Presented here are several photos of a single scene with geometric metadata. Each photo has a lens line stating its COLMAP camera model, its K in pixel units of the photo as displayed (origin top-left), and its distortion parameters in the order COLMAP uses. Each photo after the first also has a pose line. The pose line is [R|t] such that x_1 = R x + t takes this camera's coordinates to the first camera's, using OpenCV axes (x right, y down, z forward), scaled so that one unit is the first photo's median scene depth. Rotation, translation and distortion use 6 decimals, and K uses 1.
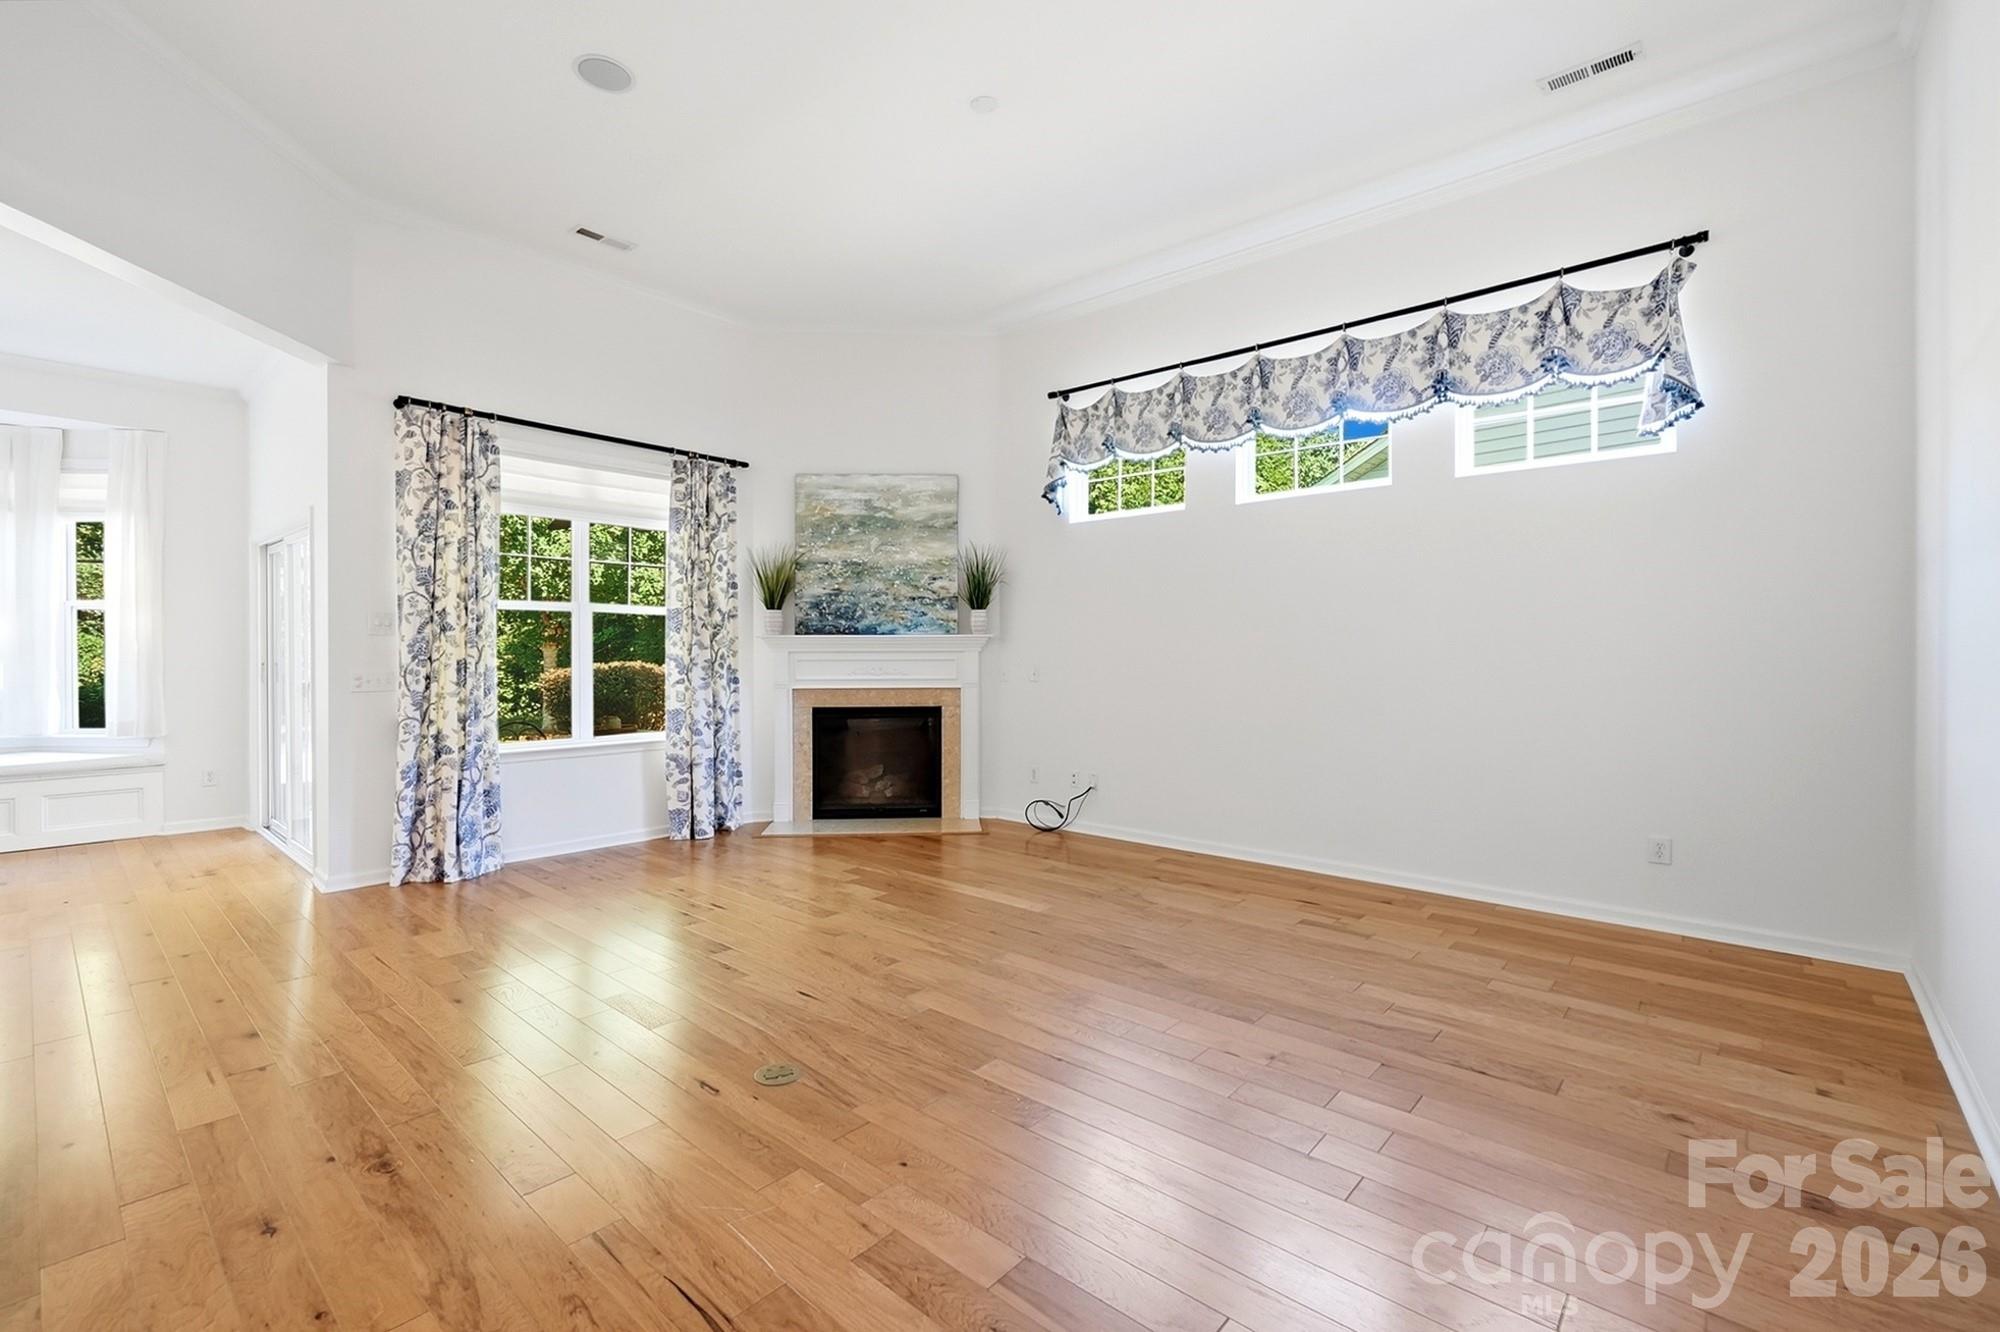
lens RADIAL K [[873.6, 0, 983.2], [0, 873.6, 660.9], [0, 0, 1]] dist [-0.001991, -0.000330]
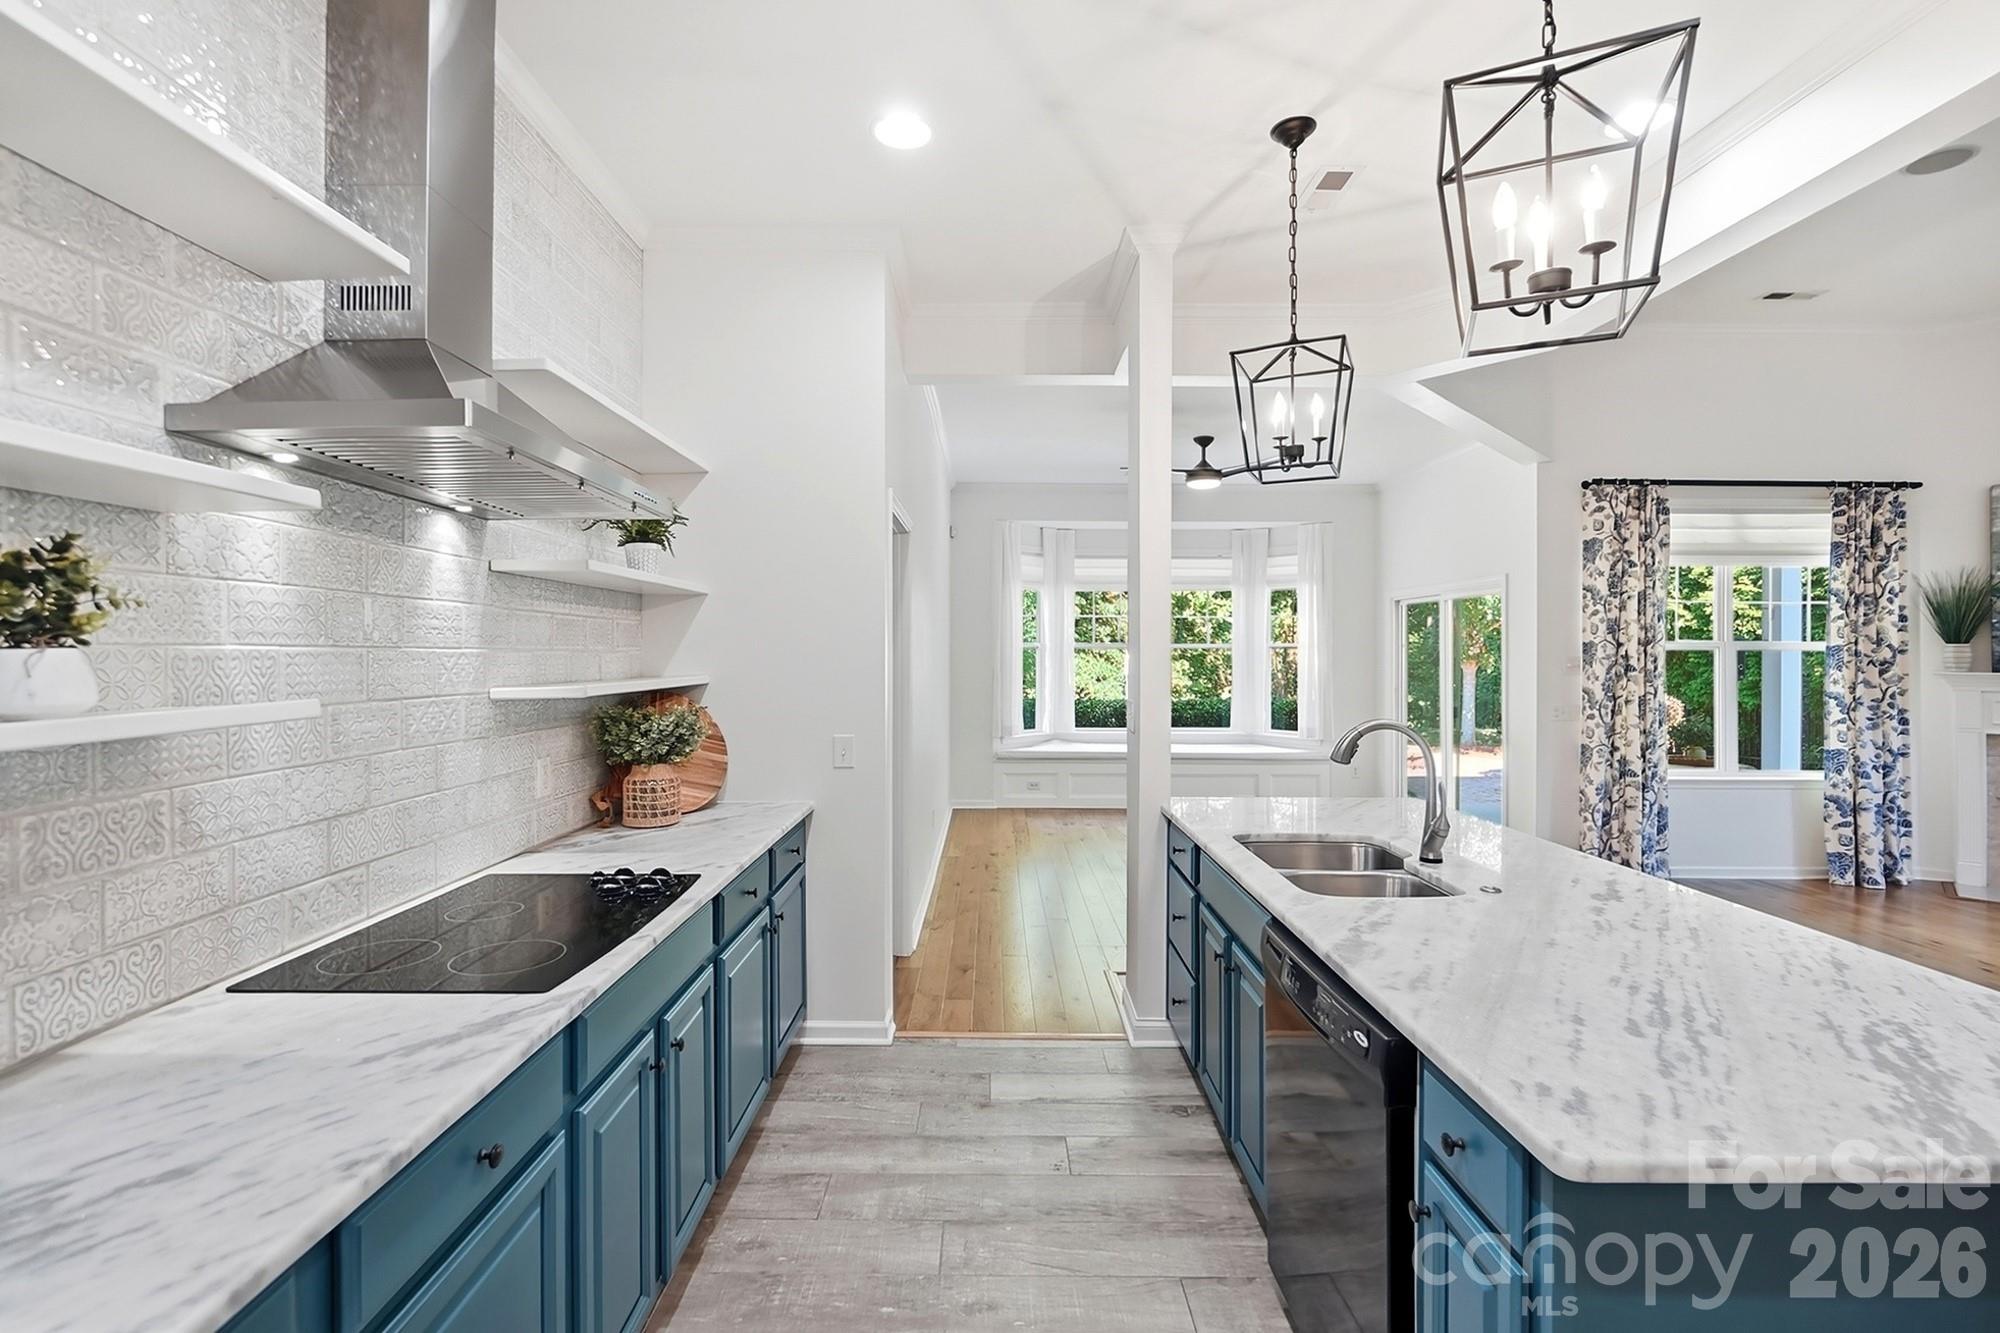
lens RADIAL K [[873.6, 0, 997.6], [0, 873.6, 657.4], [0, 0, 1]] dist [-0.001991, -0.000330]
pose [[0.667258, 0.001991, -0.744824, -0.252580], [-0.011578, 0.999903, -0.007699, -0.028426], [0.744736, 0.013761, 0.667217, -0.342019]]
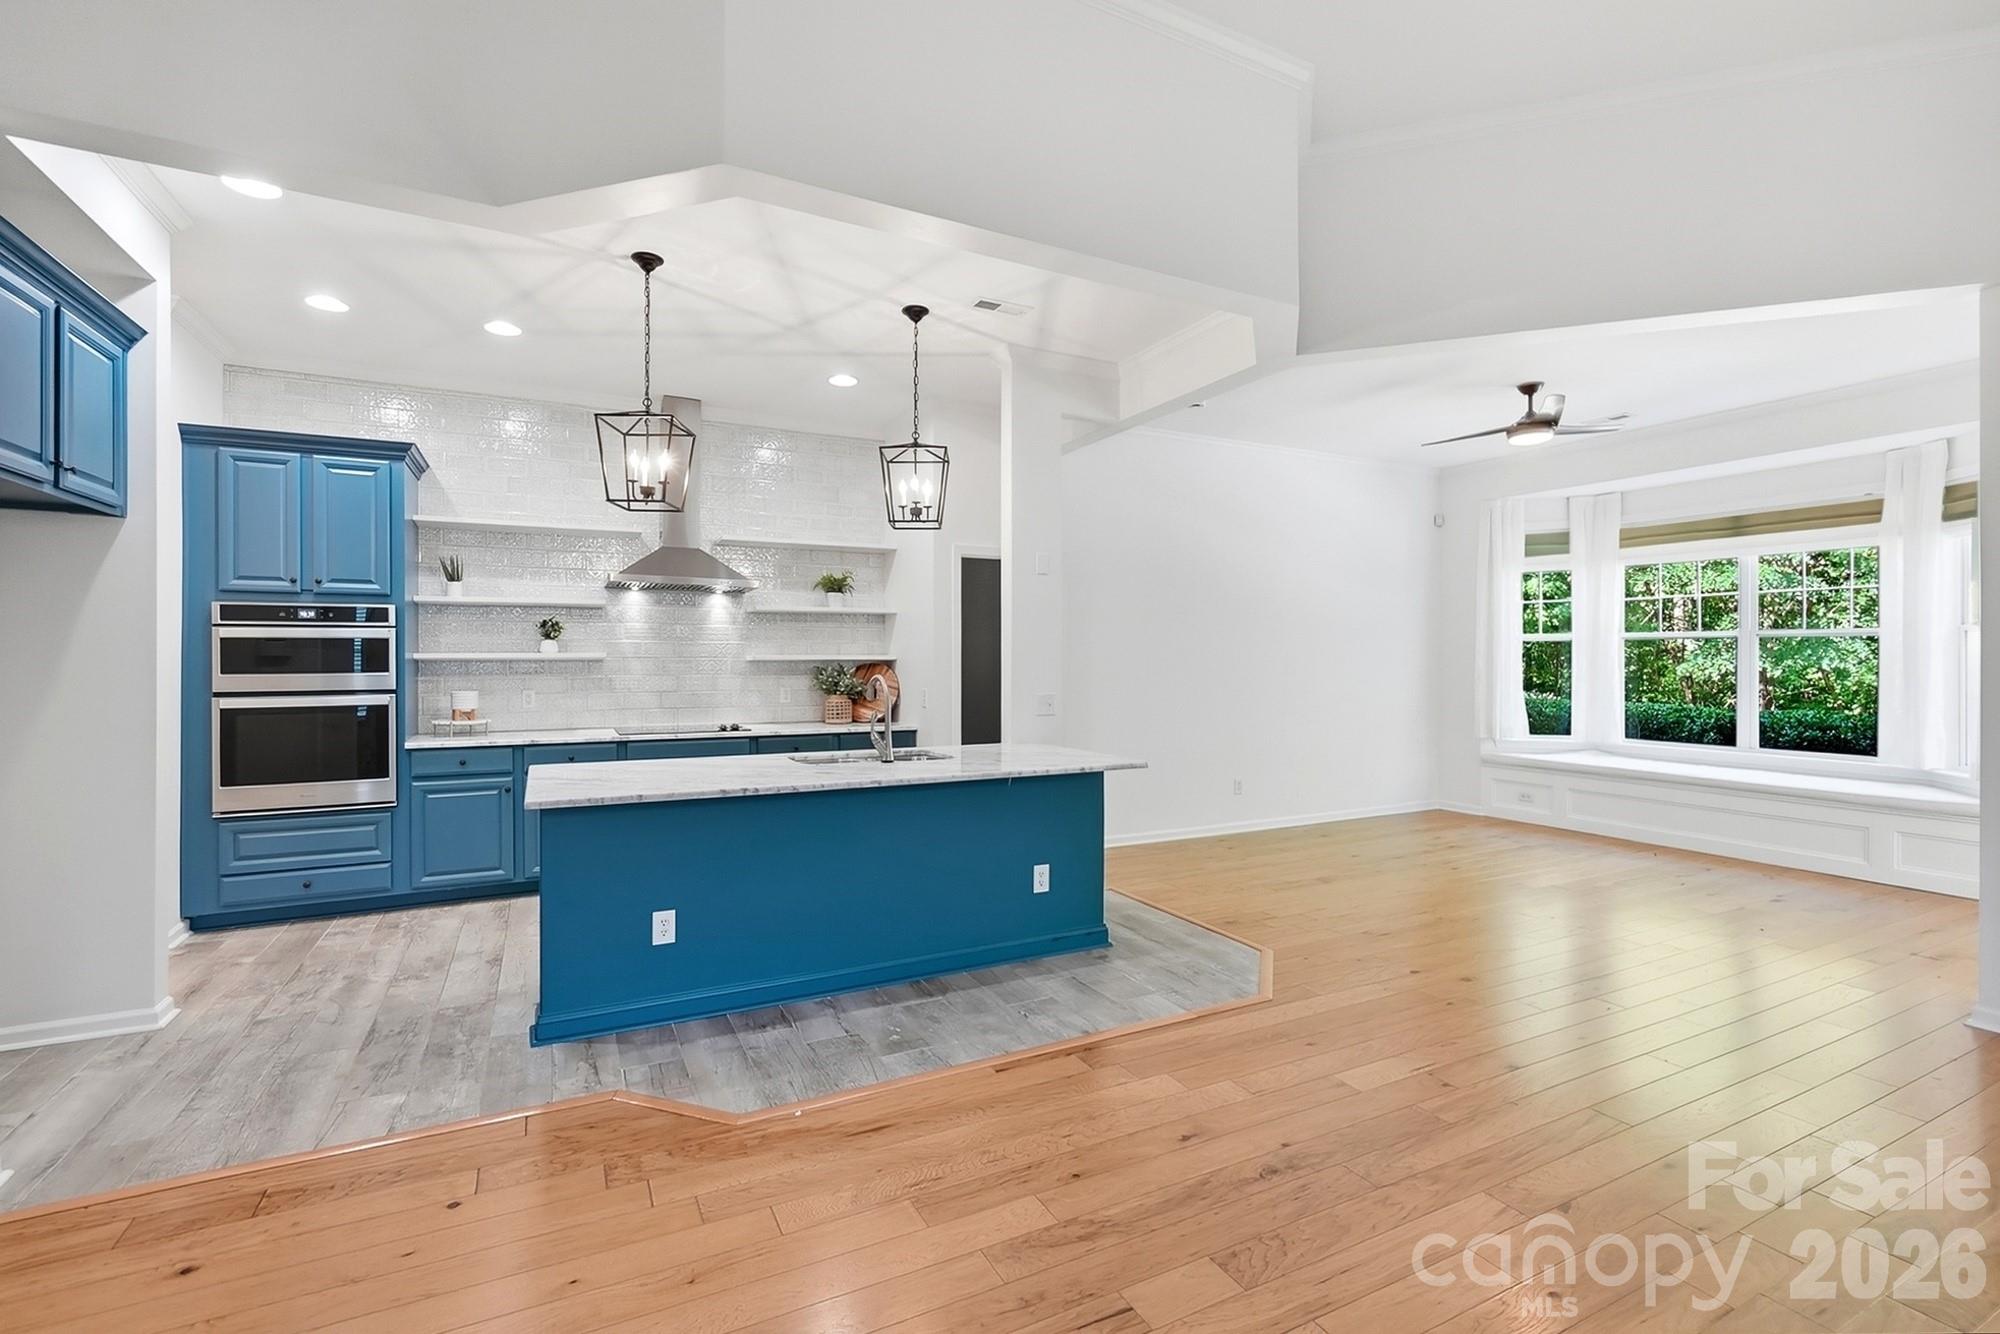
lens RADIAL K [[873.6, 0, 989.8], [0, 873.6, 658.5], [0, 0, 1]] dist [-0.001991, -0.000330]
pose [[-0.366382, 0.002871, -0.930460, 0.353336], [-0.017105, 0.999805, 0.009820, -0.027050], [0.930307, 0.019513, -0.366262, 0.735761]]
